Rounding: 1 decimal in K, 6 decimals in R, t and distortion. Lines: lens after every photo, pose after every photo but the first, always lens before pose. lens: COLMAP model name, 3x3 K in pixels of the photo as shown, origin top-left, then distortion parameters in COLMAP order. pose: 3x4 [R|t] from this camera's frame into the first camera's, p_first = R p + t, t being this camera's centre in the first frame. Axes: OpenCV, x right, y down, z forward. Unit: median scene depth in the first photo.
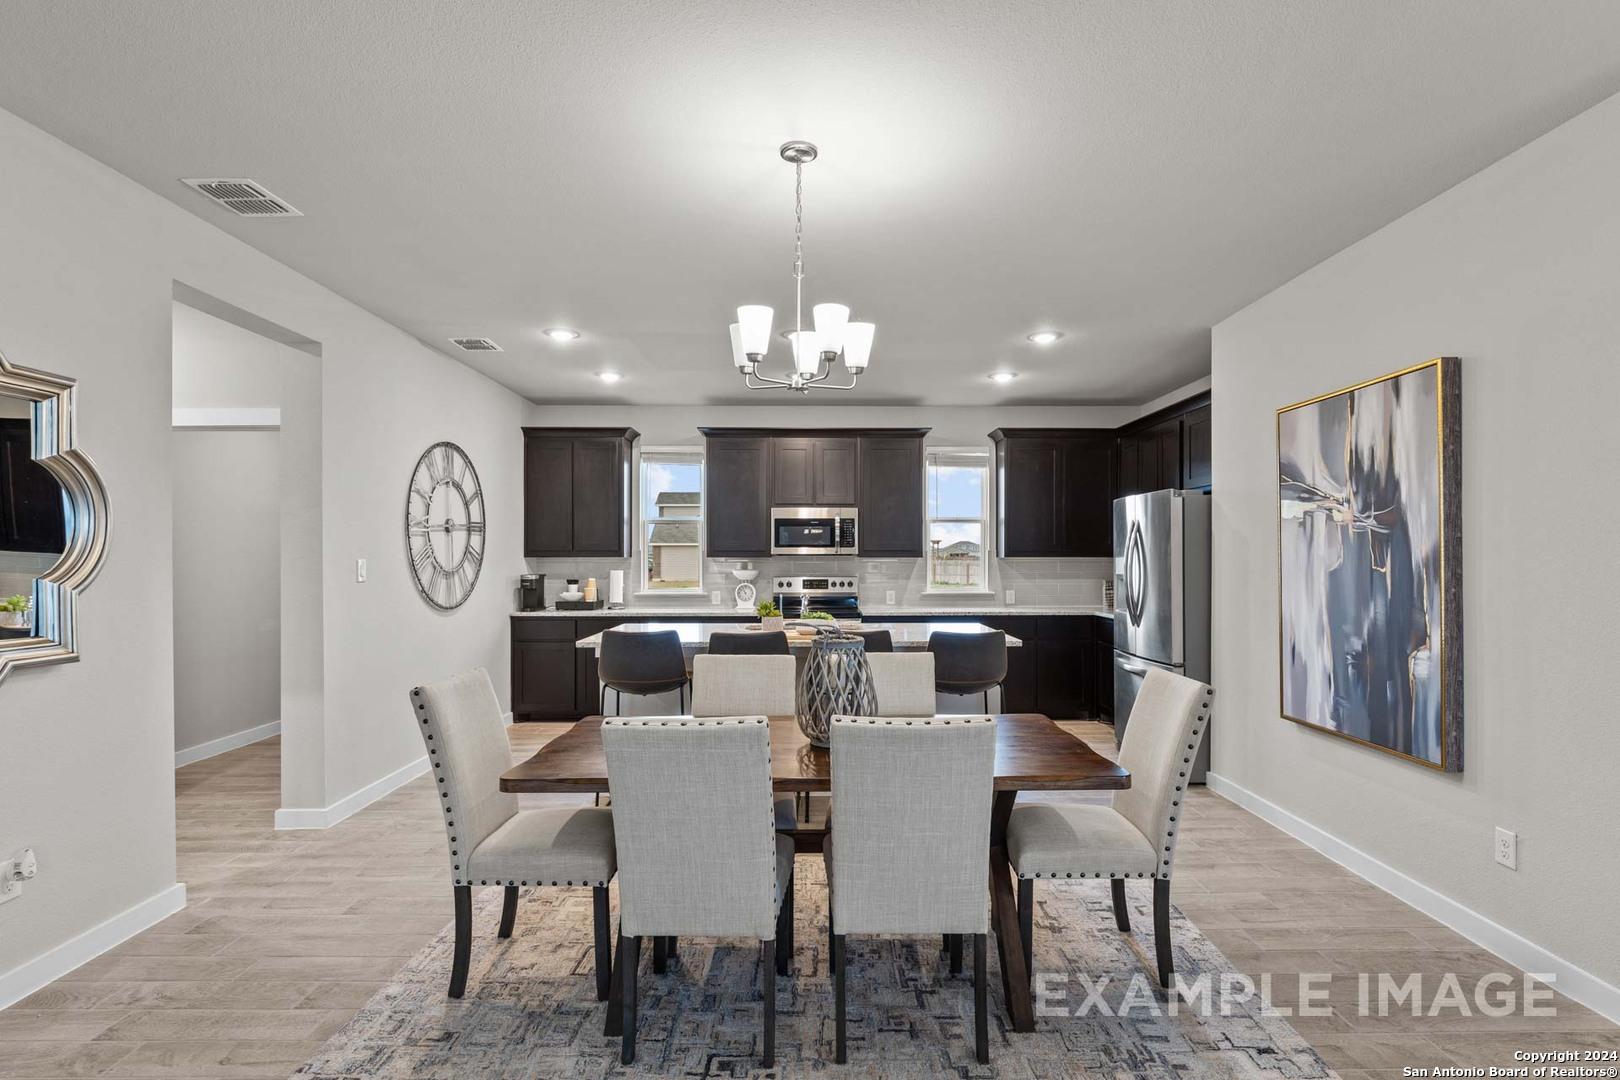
lens RADIAL K [[798.1, 0, 820.7], [0, 798.1, 551.9], [0, 0, 1]] dist [0.003967, -0.000527]
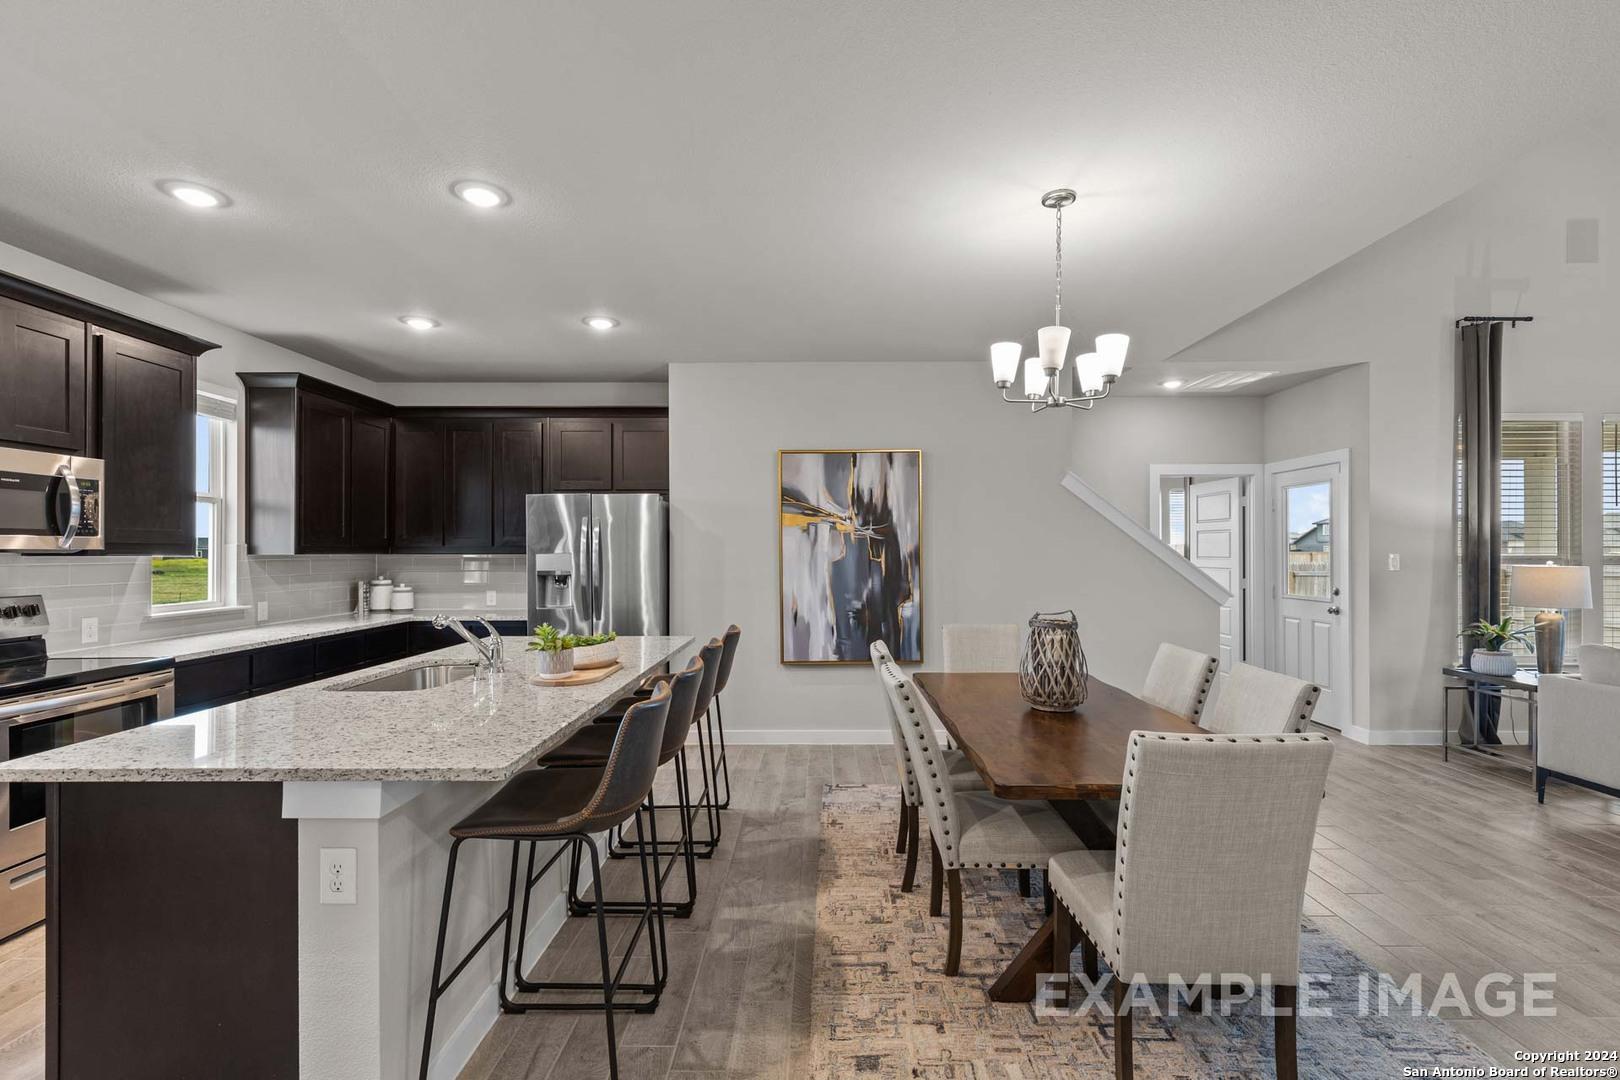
lens RADIAL K [[730.4, 0, 815.4], [0, 730.4, 546.3], [0, 0, 1]] dist [0.010051, -0.001485]
pose [[0.007936, 0.005824, 0.999952, -0.730562], [-0.004471, 0.999973, -0.005788, 0.002107], [-0.999959, -0.004425, 0.007962, 0.910009]]
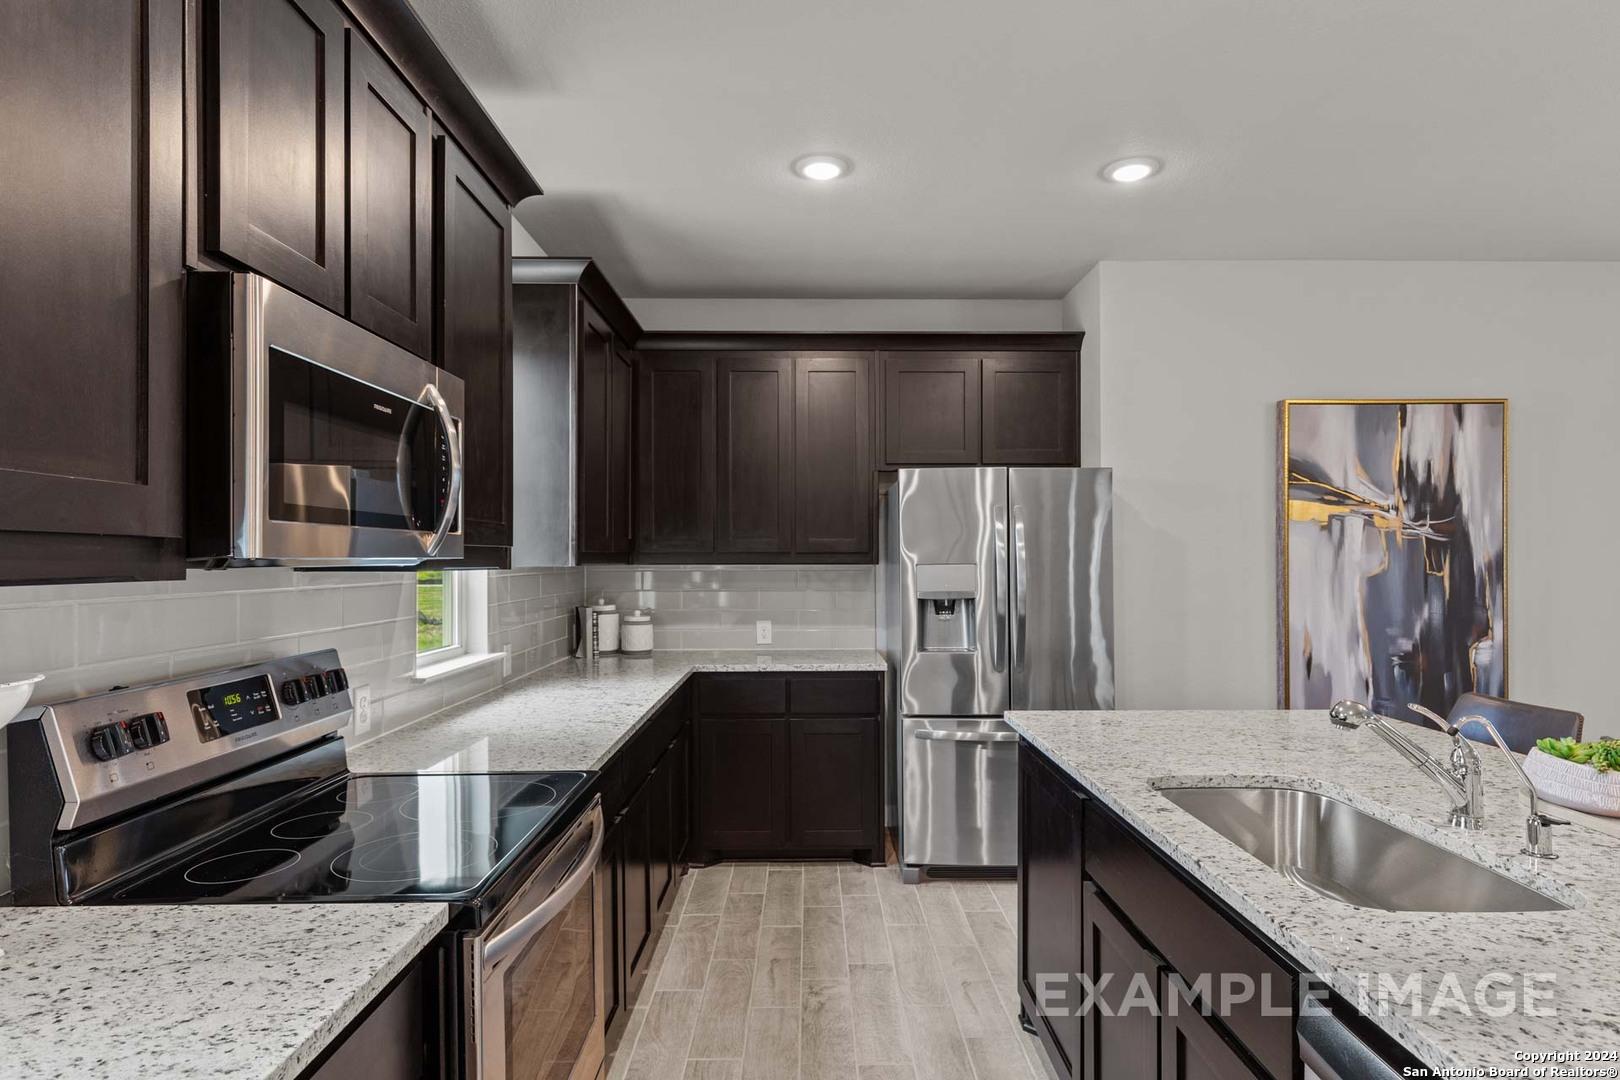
lens RADIAL K [[896.1, 0, 825.8], [0, 896.1, 563.4], [0, 0, 1]] dist [0.004710, 0.000698]
pose [[-0.014104, -0.007158, 0.999875, -0.427080], [-0.004751, 0.999964, 0.007092, 0.002503], [-0.999889, -0.004651, -0.014137, 1.508838]]
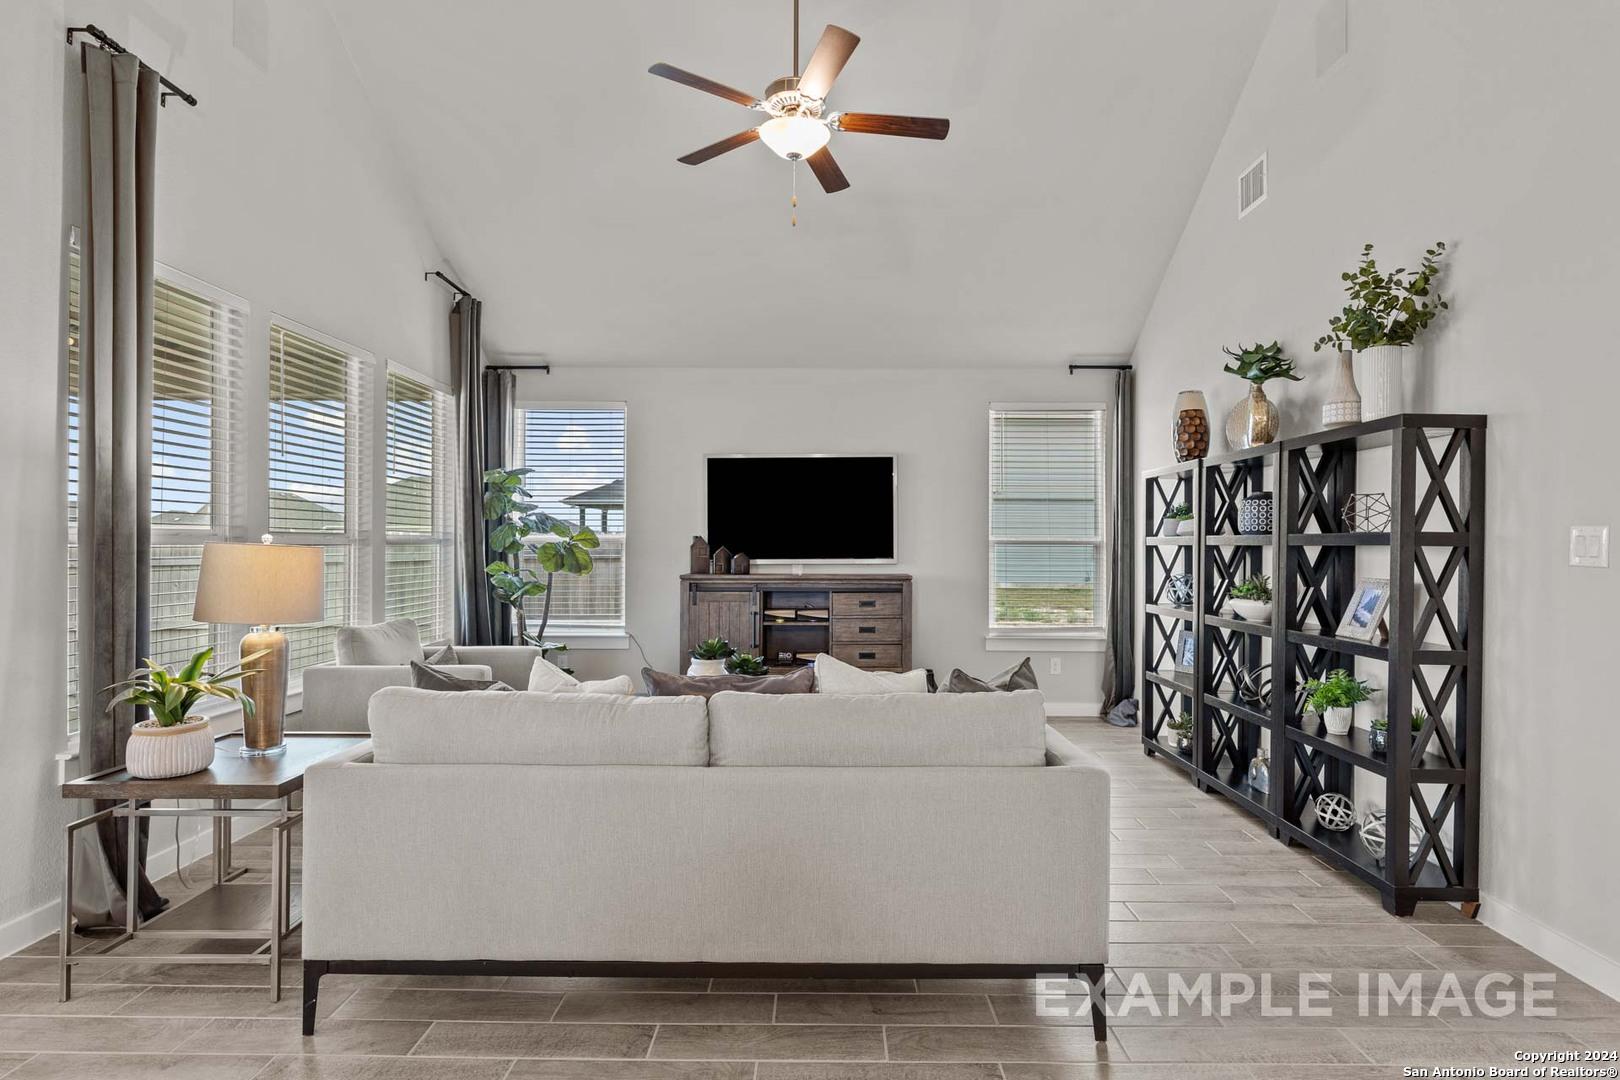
lens RADIAL K [[838.2, 0, 821.4], [0, 838.2, 544.8], [0, 0, 1]] dist [-0.004232, 0.000303]
pose [[-0.999934, -0.002770, 0.011144, -0.054799], [-0.002804, 0.999991, -0.003054, 0.021551], [-0.011135, -0.003085, -0.999933, 0.471871]]
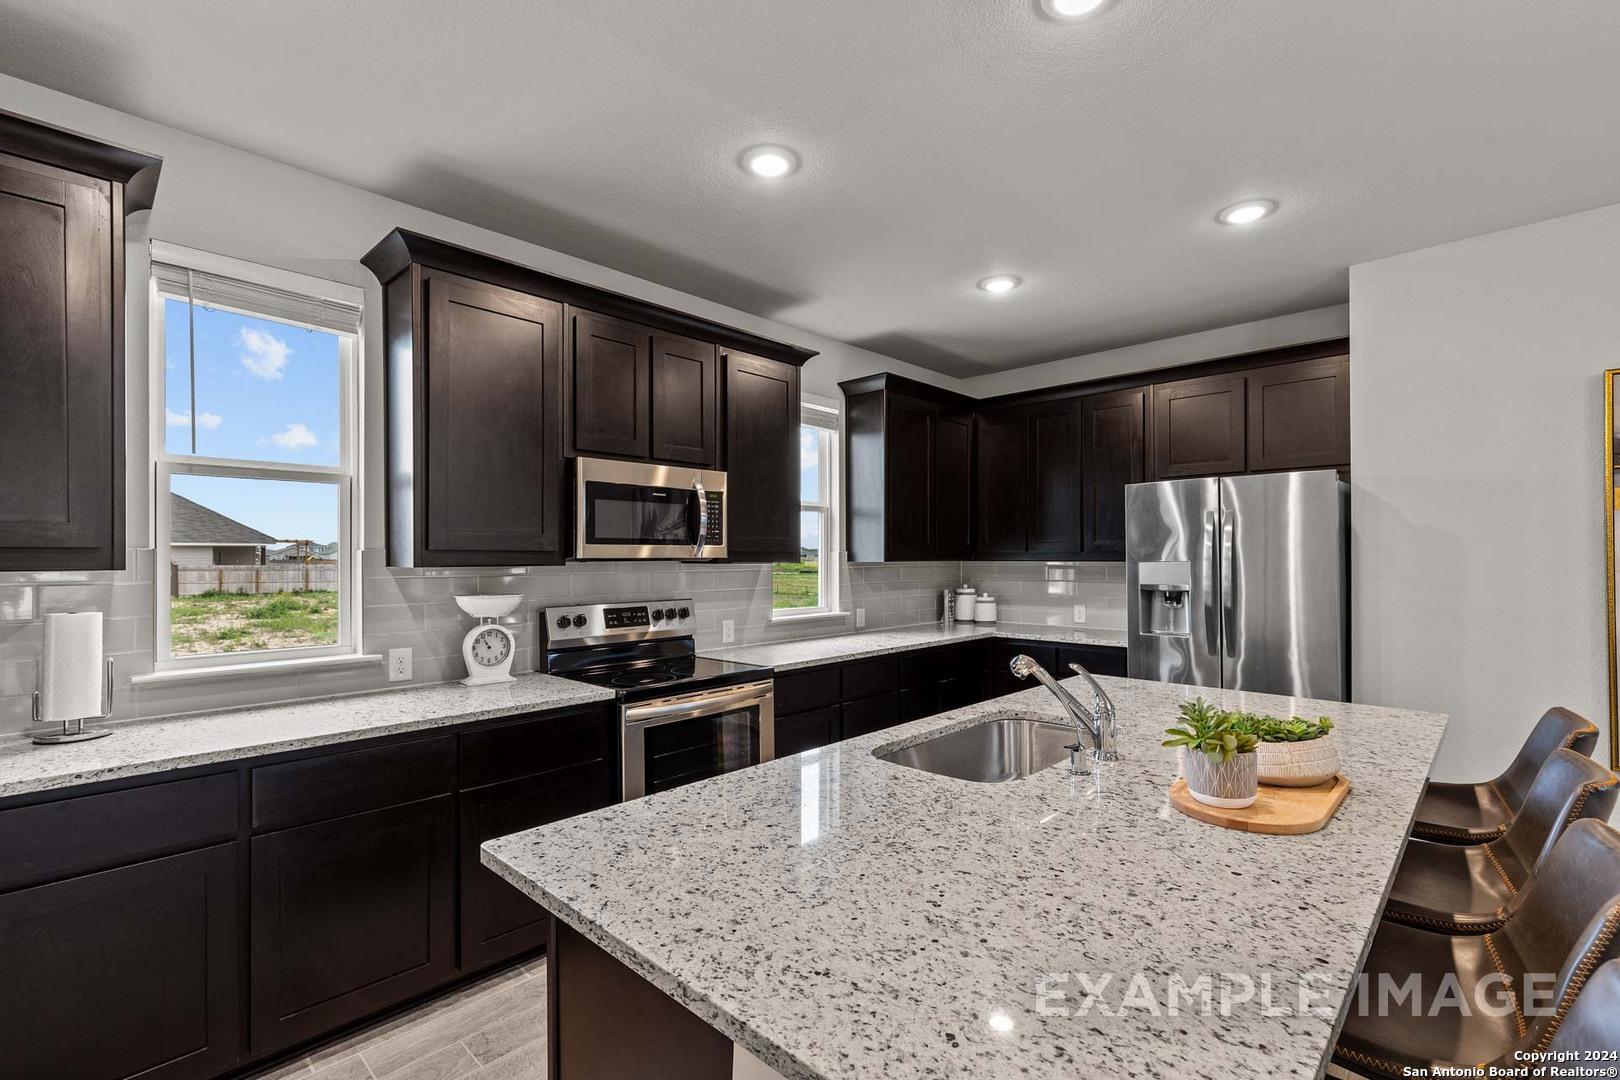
lens RADIAL K [[730.4, 0, 817.4], [0, 730.4, 554.5], [0, 0, 1]] dist [0.010051, -0.001485]
pose [[0.687293, 0.000127, 0.726380, -0.465124], [-0.001246, 0.999999, 0.001005, -0.000184], [-0.726379, -0.001596, 0.687293, 1.045807]]
